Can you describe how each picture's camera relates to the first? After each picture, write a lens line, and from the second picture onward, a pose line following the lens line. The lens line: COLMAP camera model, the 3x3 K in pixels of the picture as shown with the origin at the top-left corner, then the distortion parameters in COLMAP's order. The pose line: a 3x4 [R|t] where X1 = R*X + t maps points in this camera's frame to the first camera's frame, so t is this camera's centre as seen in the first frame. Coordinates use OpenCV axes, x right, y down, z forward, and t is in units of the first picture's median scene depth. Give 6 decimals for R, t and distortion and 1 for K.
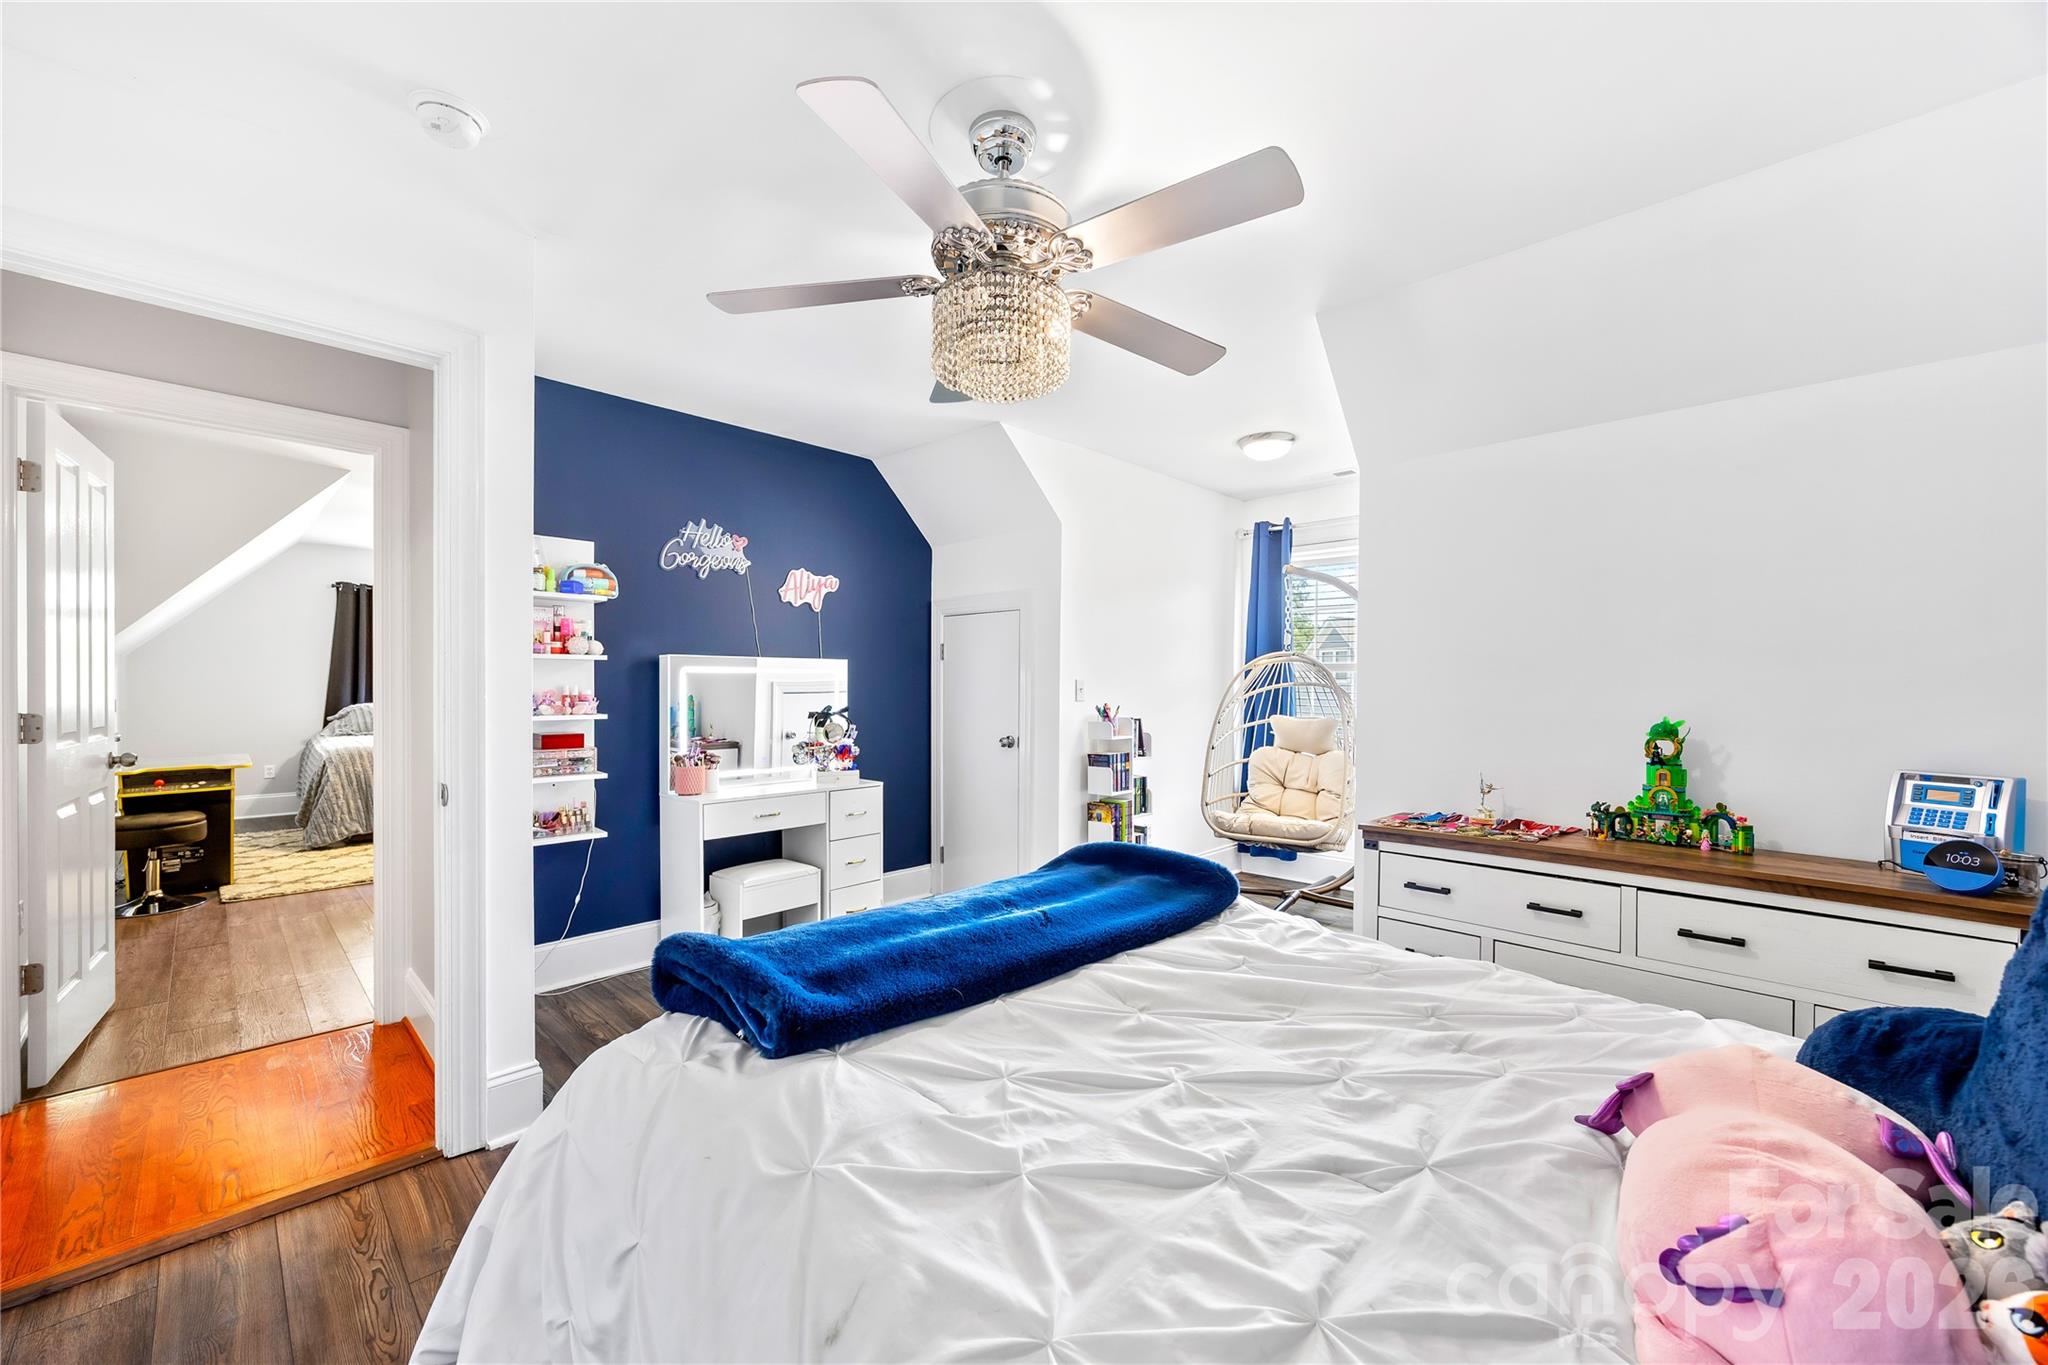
lens RADIAL K [[787.4, 0, 1027.6], [0, 787.4, 689.9], [0, 0, 1]] dist [0.000743, 0.000012]
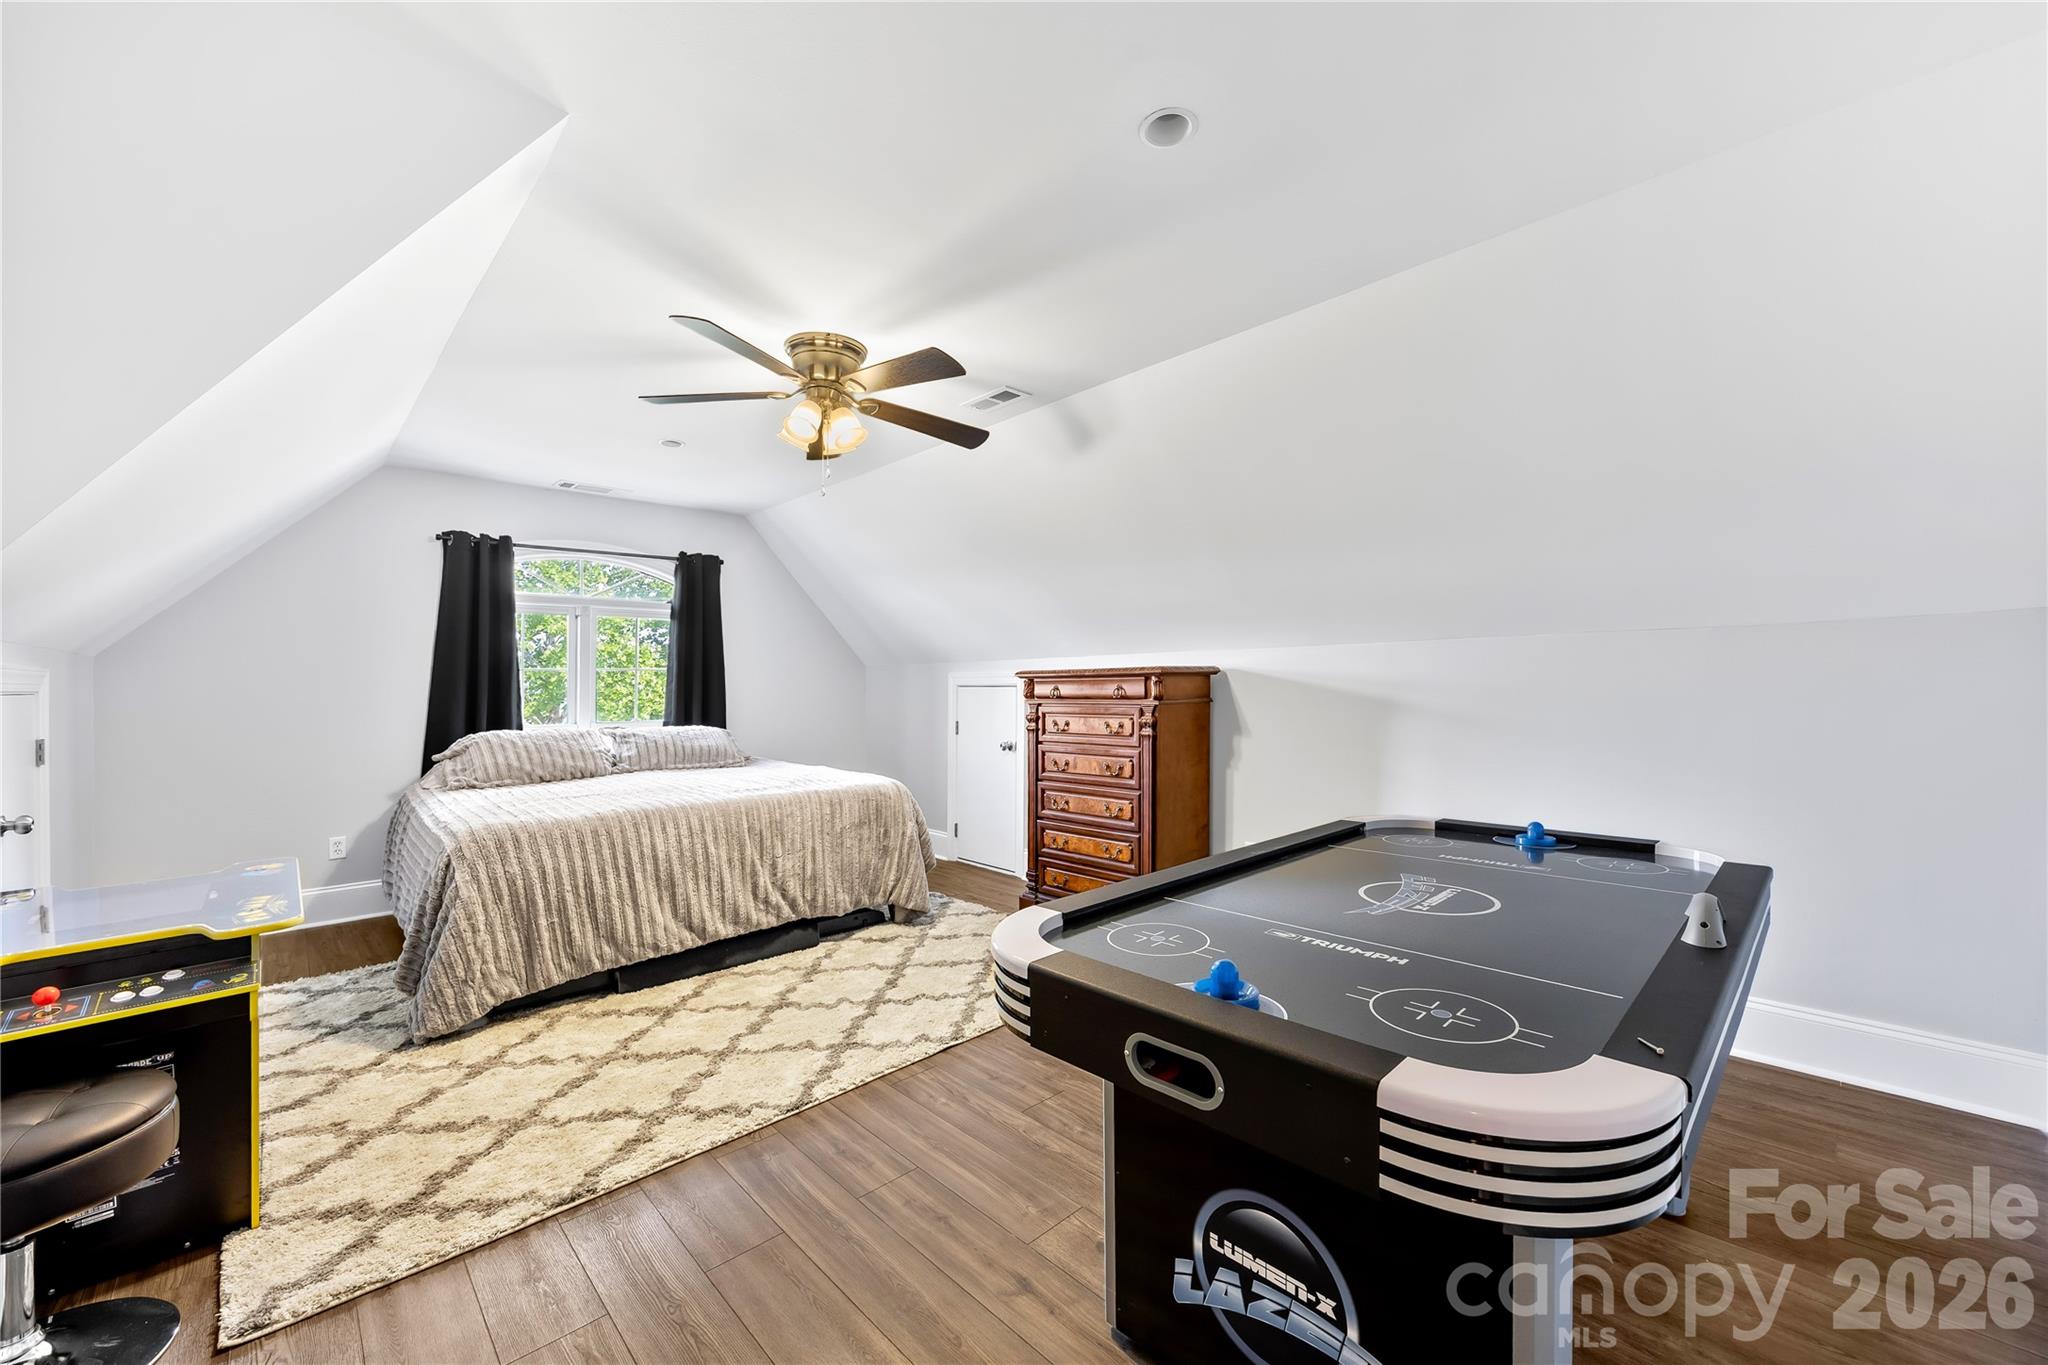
lens RADIAL K [[787.4, 0, 1022.0], [0, 787.4, 683.0], [0, 0, 1]] dist [0.000743, 0.000012]
pose [[0.998874, -0.015512, -0.044839, -0.502045], [0.014711, 0.999727, -0.018148, -0.003479], [0.045108, 0.017468, 0.998829, 0.513088]]
